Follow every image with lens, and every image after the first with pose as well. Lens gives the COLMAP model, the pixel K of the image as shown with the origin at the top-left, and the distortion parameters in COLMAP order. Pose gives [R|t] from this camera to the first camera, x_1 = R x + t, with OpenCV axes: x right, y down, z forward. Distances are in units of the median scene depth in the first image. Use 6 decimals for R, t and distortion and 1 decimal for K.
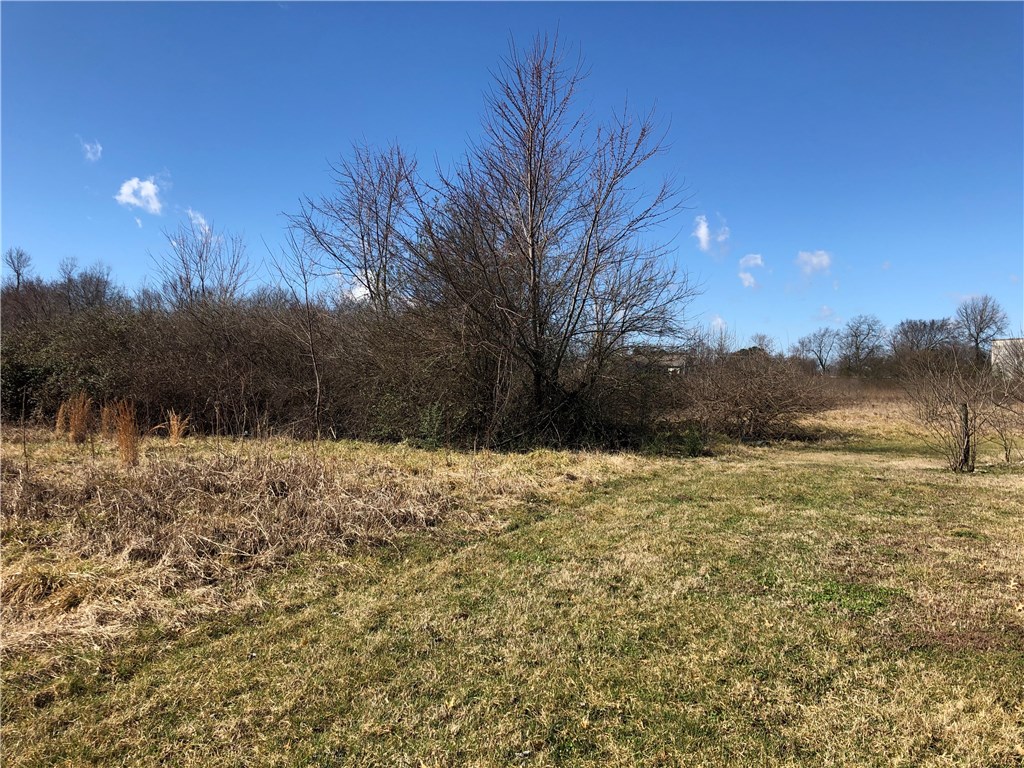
lens RADIAL K [[838.3, 0, 514.8], [0, 838.3, 389.2], [0, 0, 1]] dist [0.029131, 0.004587]
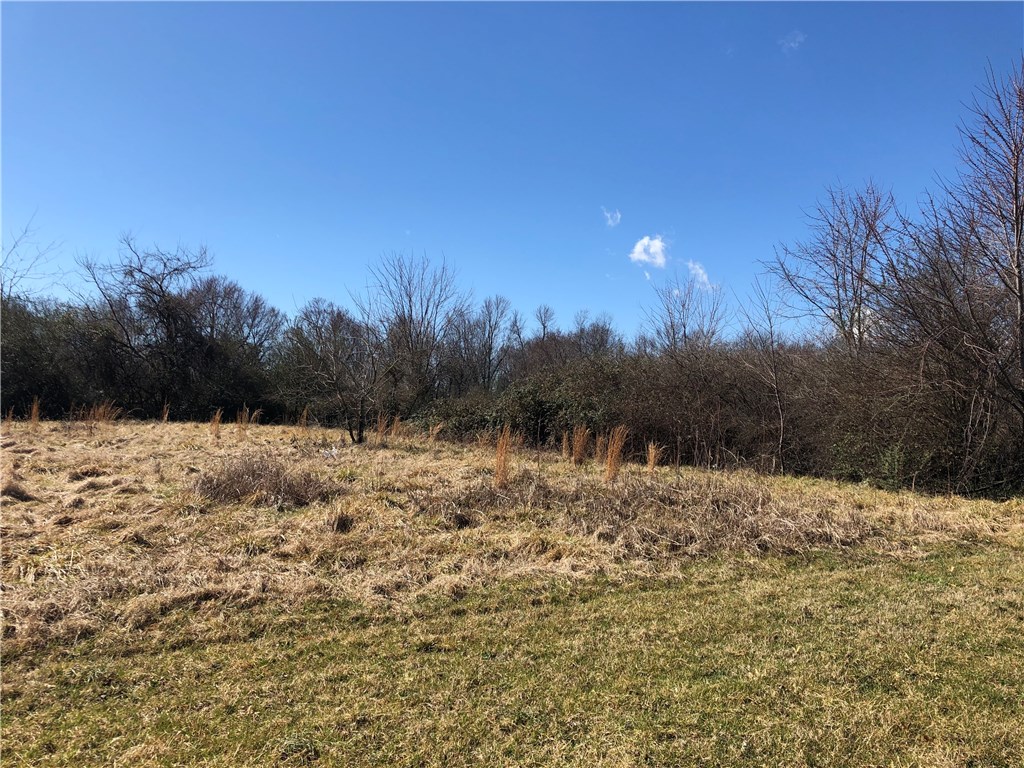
lens RADIAL K [[838.3, 0, 514.8], [0, 838.3, 389.2], [0, 0, 1]] dist [0.029131, 0.004587]
pose [[0.845536, 0.002625, -0.533912, 0.072898], [-0.028888, 0.998748, -0.040837, 0.008294], [0.533136, 0.049952, 0.844553, -0.108473]]
